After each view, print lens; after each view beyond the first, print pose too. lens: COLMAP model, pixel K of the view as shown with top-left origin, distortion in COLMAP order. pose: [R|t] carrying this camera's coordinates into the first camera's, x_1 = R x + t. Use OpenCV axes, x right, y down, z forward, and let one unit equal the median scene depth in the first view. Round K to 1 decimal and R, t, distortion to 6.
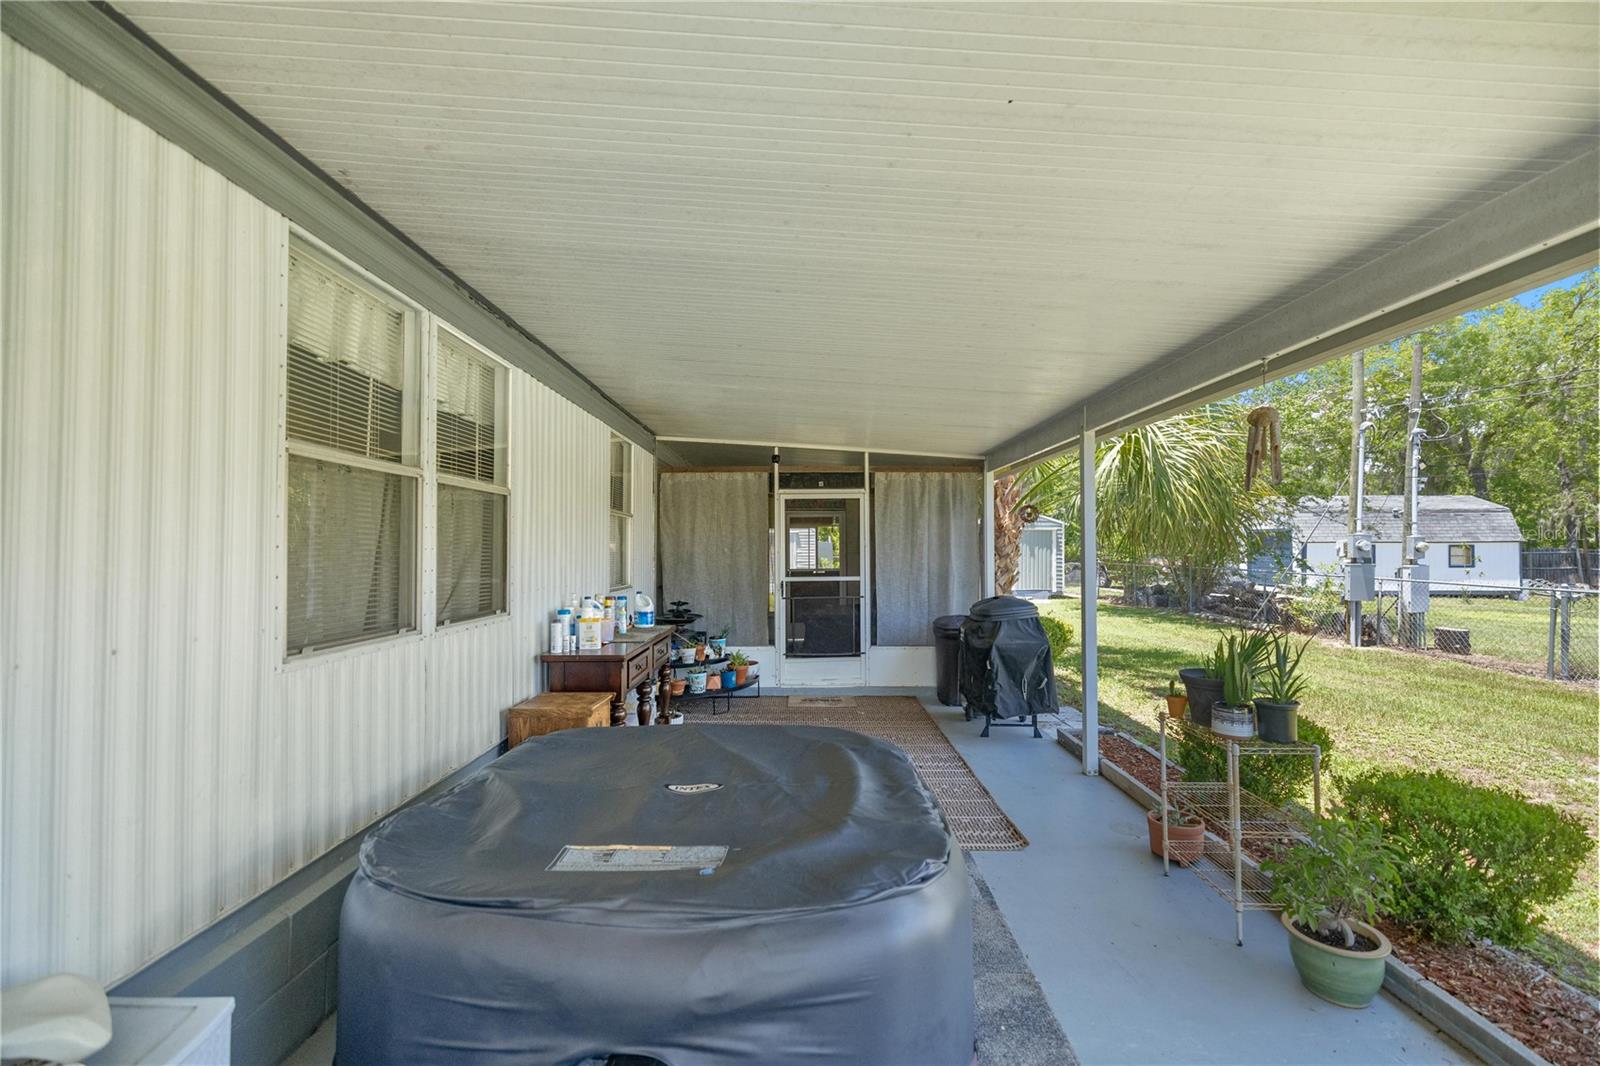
lens RADIAL K [[696.0, 0, 800.0], [0, 696.0, 533.0], [0, 0, 1]] dist [0.001178, 0.000410]
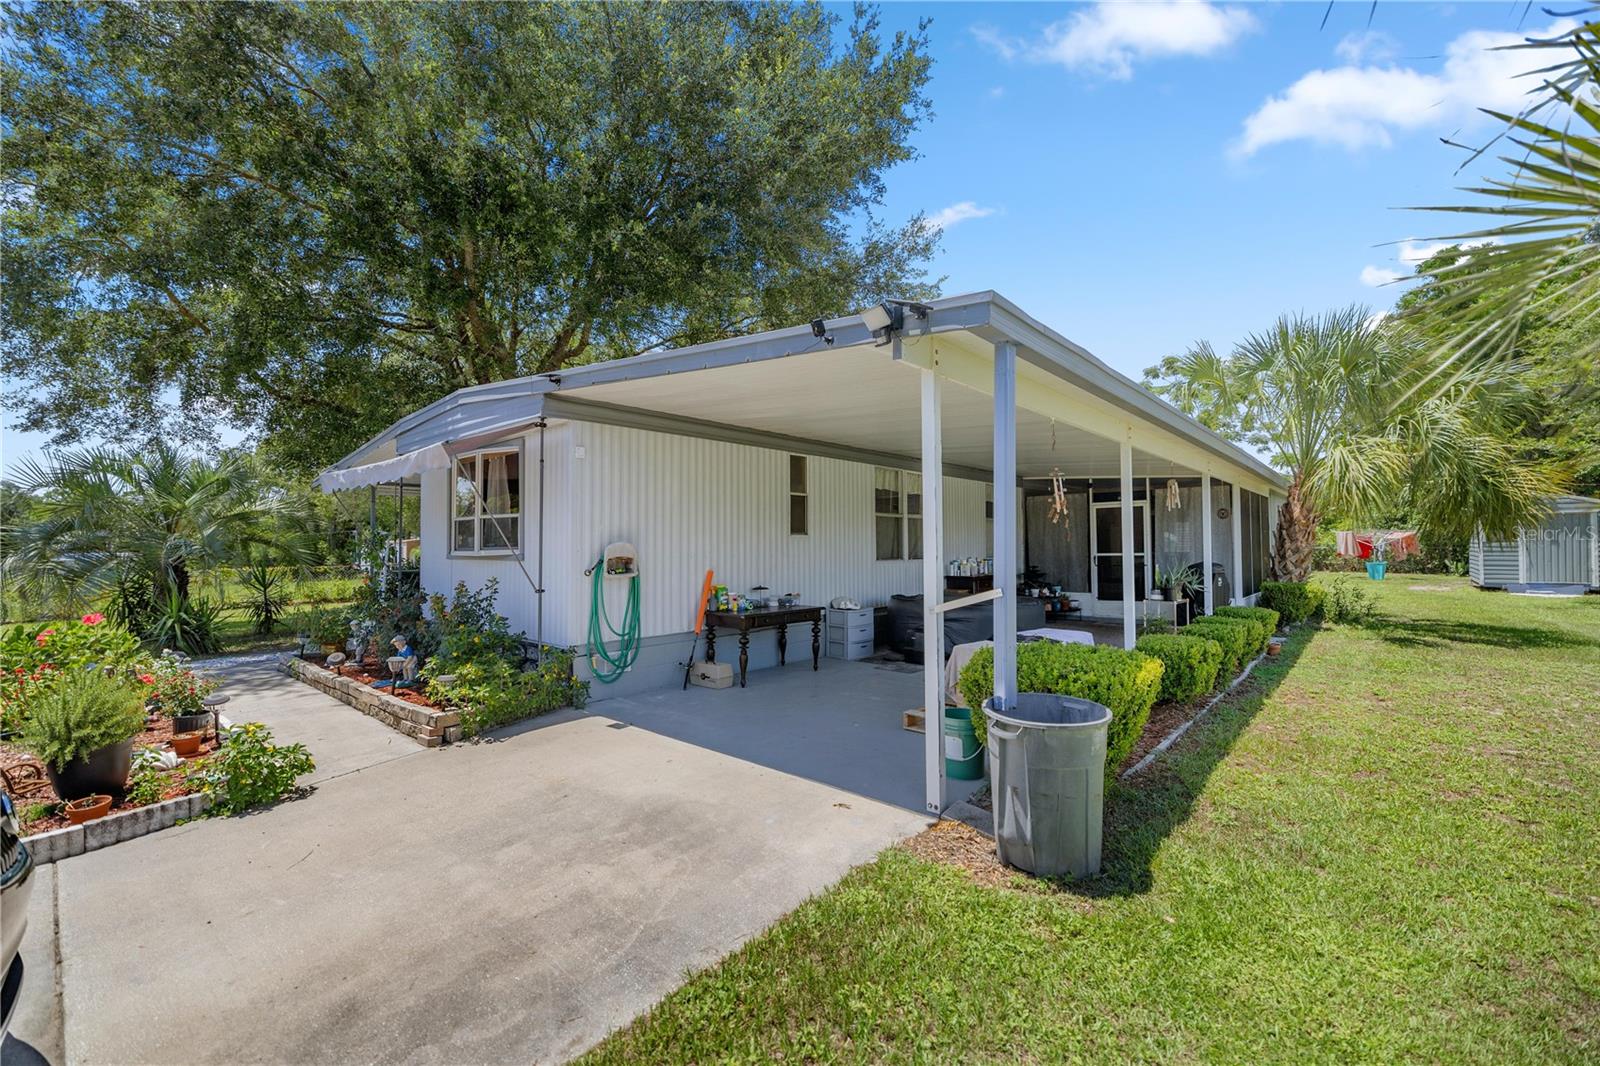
lens RADIAL K [[696.0, 0, 800.0], [0, 696.0, 533.0], [0, 0, 1]] dist [0.001178, 0.000410]
pose [[0.775569, -0.015915, -0.631062, 0.520173], [0.021775, 0.999762, 0.001547, -0.006280], [0.630887, -0.014941, 0.775731, -0.845159]]
